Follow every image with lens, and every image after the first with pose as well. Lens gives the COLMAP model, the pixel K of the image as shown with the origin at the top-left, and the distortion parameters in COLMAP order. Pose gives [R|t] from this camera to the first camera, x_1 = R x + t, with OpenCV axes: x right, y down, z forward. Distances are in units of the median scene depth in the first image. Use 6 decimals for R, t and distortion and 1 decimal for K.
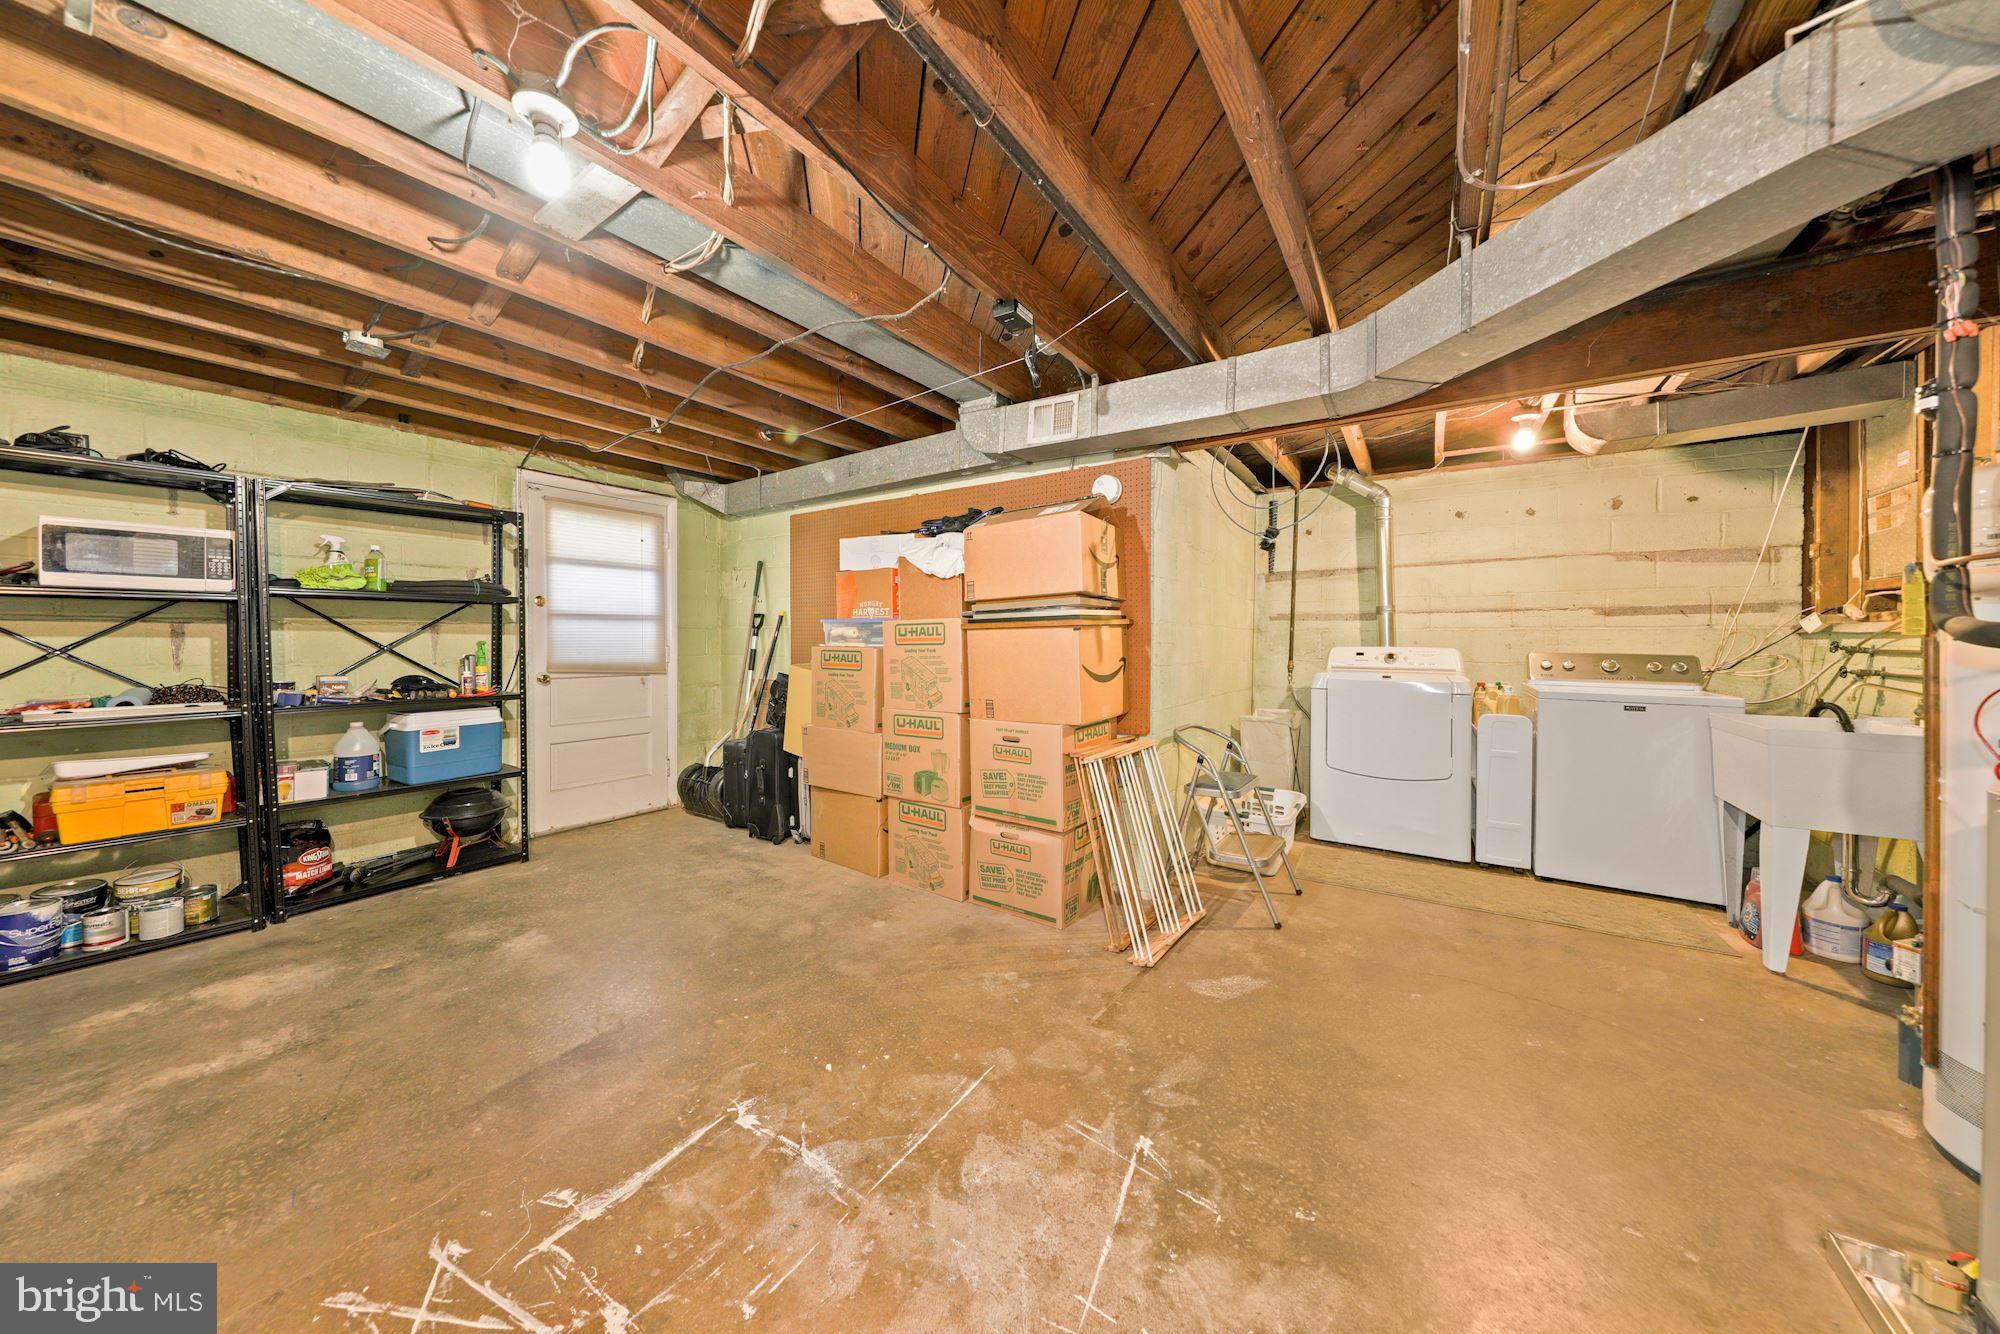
lens RADIAL K [[646.5, 0, 987.0], [0, 646.5, 634.1], [0, 0, 1]] dist [0.005666, -0.004664]
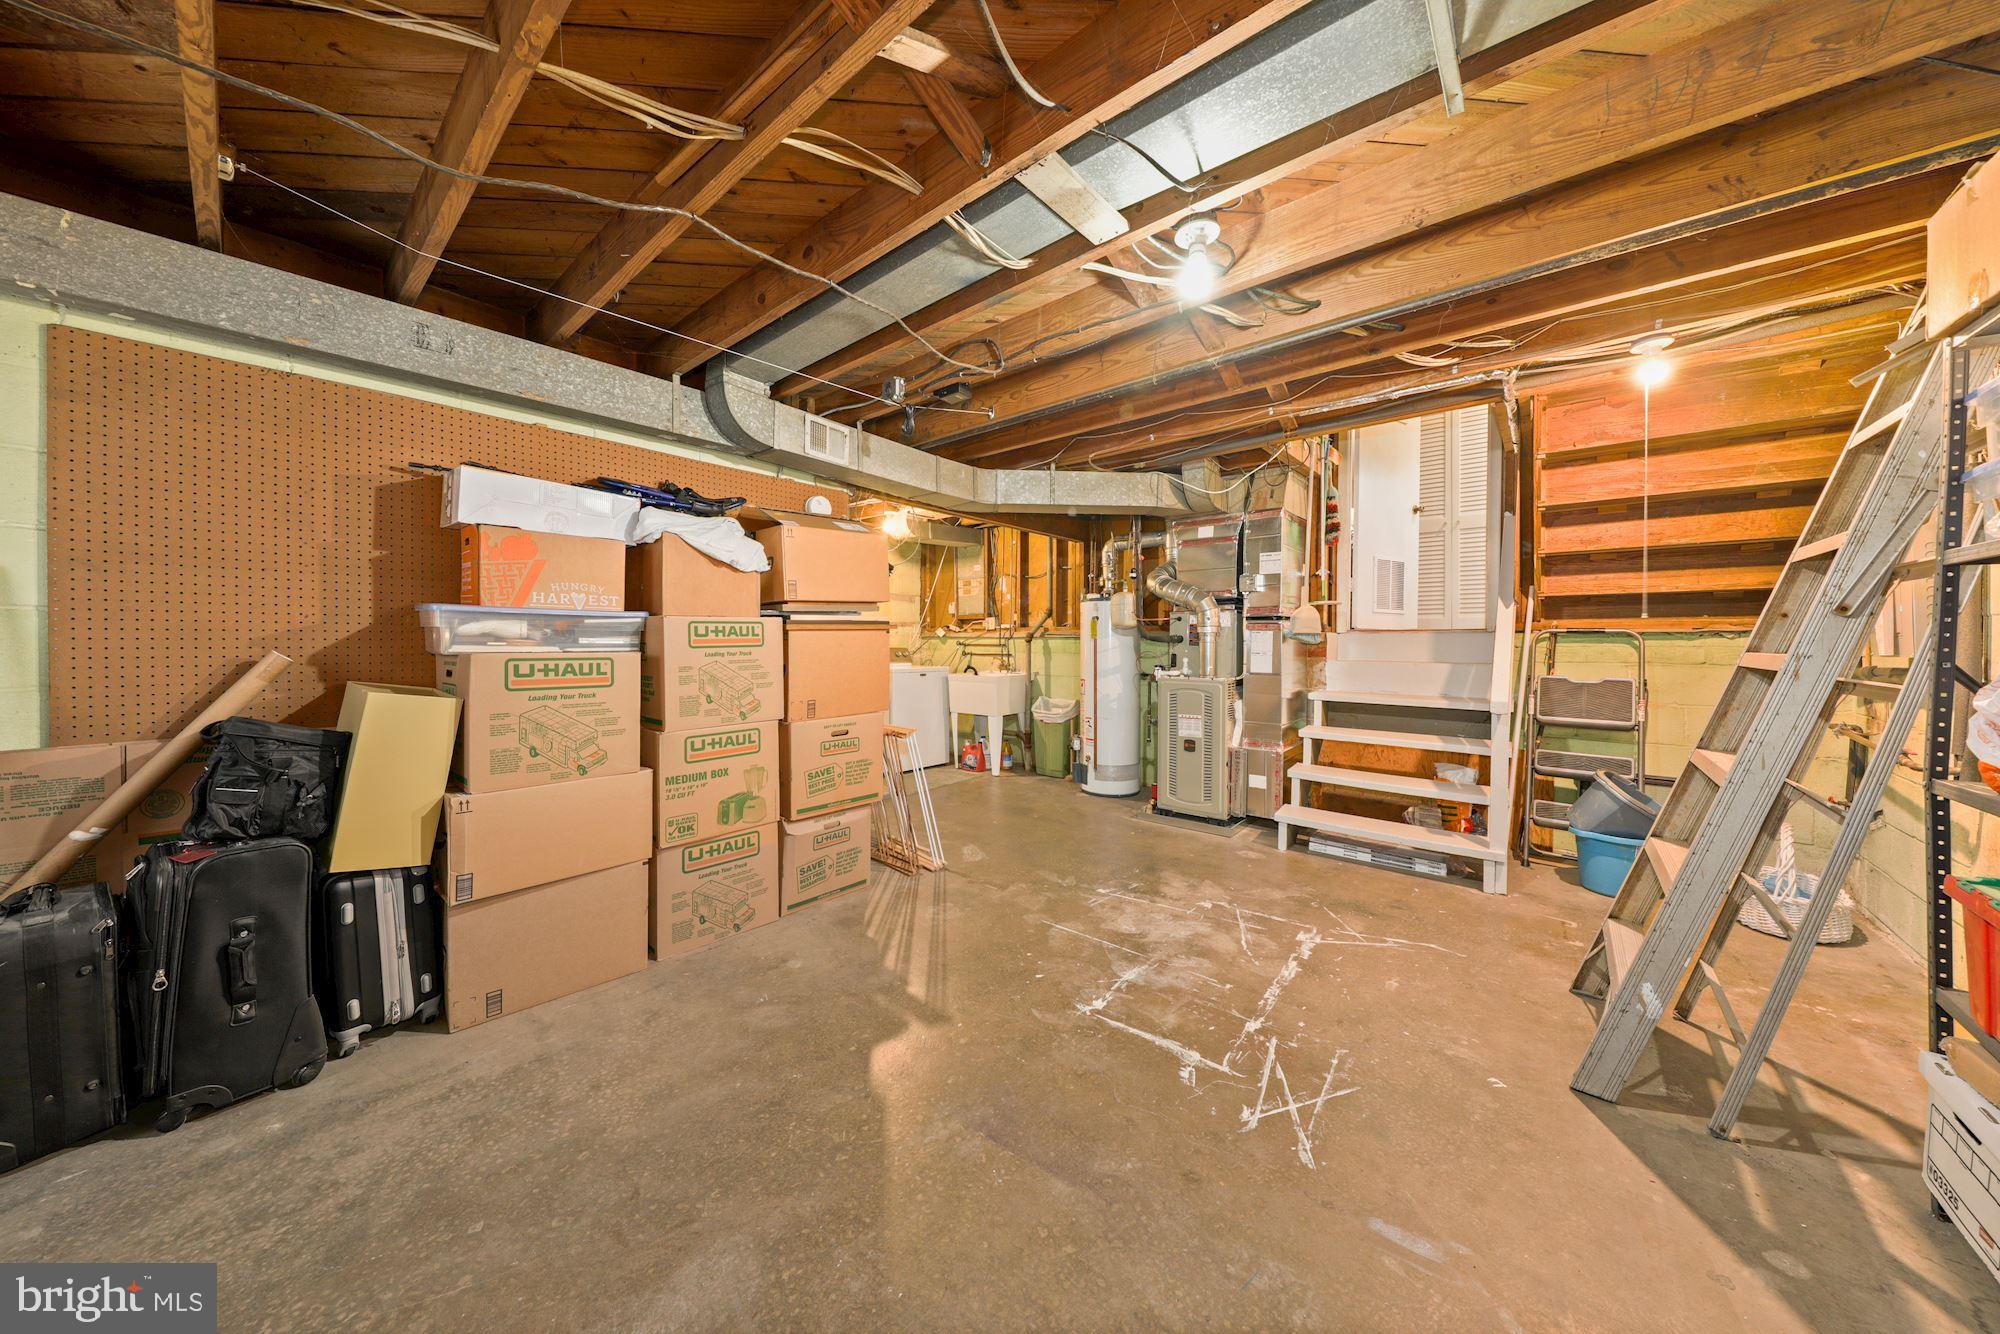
lens RADIAL K [[646.5, 0, 987.0], [0, 646.5, 634.1], [0, 0, 1]] dist [0.005666, -0.004664]
pose [[0.108166, 0.008095, 0.994100, -1.040127], [-0.006765, 0.999950, -0.007407, 0.003998], [-0.994110, -0.005924, 0.108215, 0.659991]]
